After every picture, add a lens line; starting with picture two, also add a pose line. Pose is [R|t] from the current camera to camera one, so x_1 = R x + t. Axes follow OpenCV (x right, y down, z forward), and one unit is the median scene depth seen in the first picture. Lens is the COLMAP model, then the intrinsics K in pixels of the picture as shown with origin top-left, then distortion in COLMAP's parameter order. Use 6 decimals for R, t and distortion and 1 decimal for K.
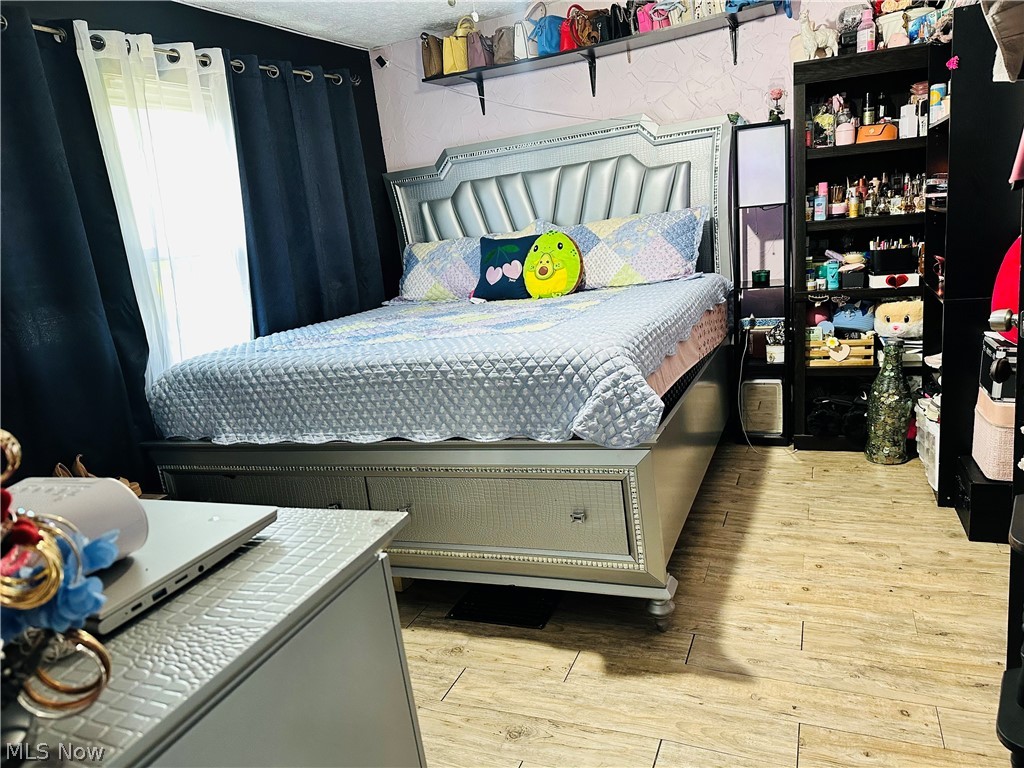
lens RADIAL K [[725.2, 0, 510.0], [0, 725.2, 388.6], [0, 0, 1]] dist [0.065702, -0.079232]
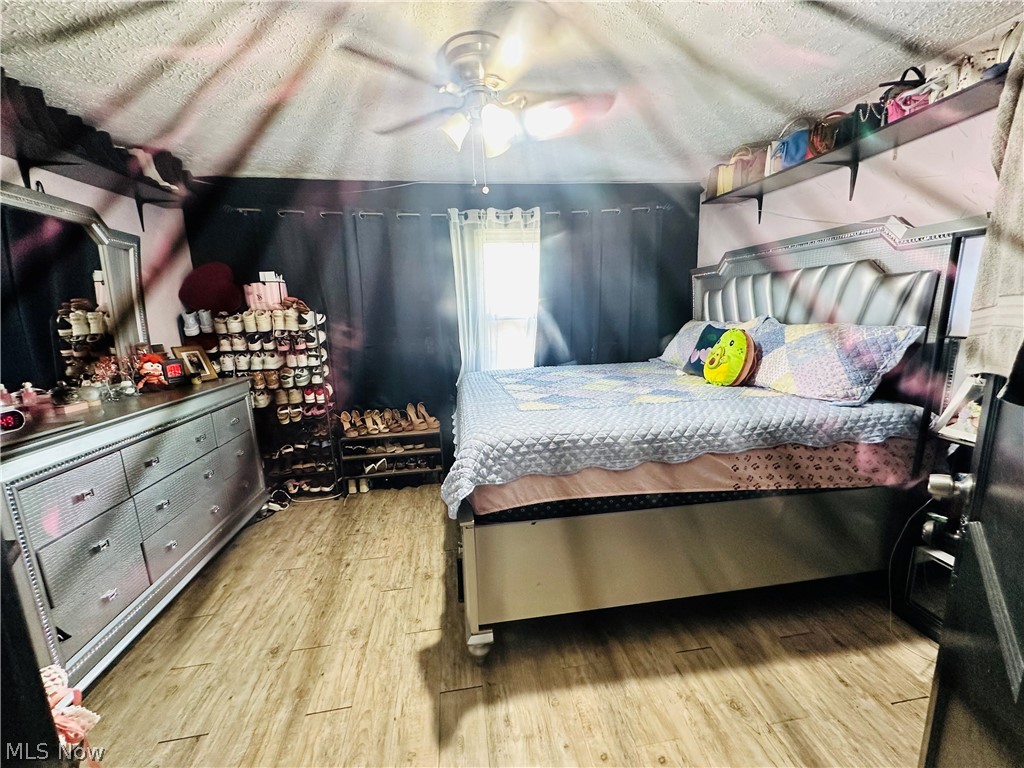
lens RADIAL K [[415.0, 0, 511.9], [0, 415.0, 380.9], [0, 0, 1]] dist [0.001193, -0.000042]
pose [[0.518906, 0.242100, -0.819832, 0.434952], [-0.217888, 0.964838, 0.147011, -0.160299], [0.826596, 0.102347, 0.553411, 0.366386]]
